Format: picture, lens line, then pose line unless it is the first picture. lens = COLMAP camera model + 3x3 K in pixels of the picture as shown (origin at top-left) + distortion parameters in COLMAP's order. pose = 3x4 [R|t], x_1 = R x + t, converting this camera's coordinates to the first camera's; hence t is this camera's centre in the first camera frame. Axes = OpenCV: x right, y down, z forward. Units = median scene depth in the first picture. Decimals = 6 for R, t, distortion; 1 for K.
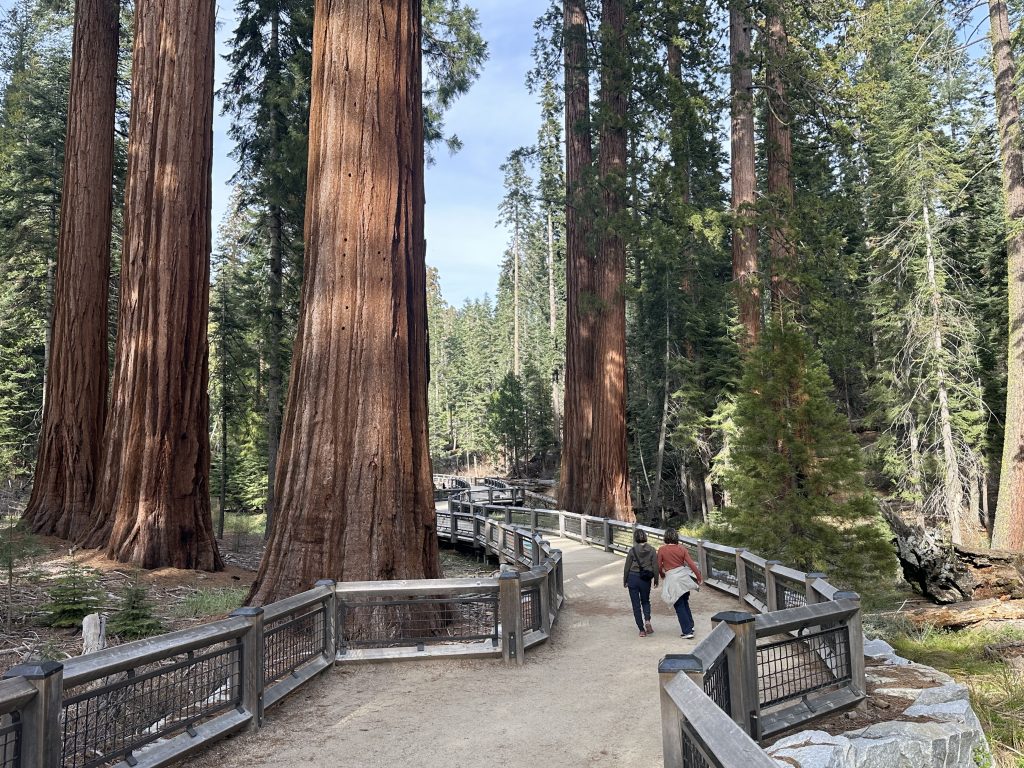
lens RADIAL K [[687.1, 0, 512.0], [0, 687.1, 384.0], [0, 0, 1]] dist [0.007026, 0.001421]
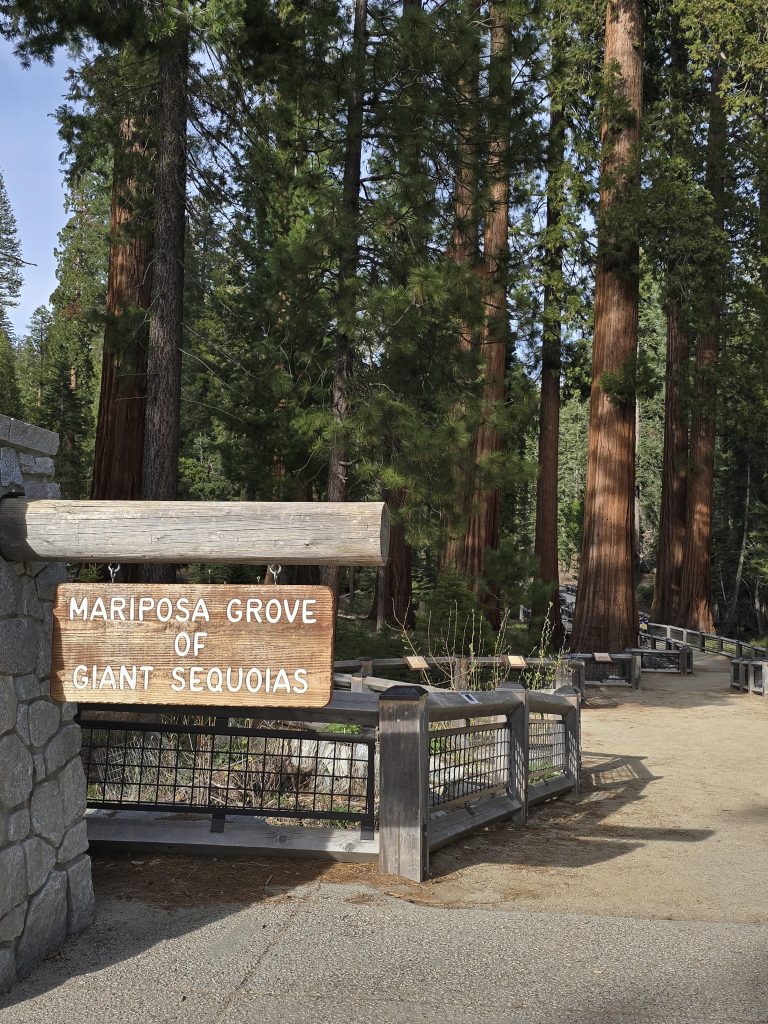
lens RADIAL K [[687.1, 0, 384.0], [0, 687.1, 512.0], [0, 0, 1]] dist [0.007026, 0.001421]
pose [[0.964073, 0.028445, -0.264111, -0.089317], [-0.014997, 0.998493, 0.052795, -0.092054], [0.265214, -0.046938, 0.963046, -0.428900]]
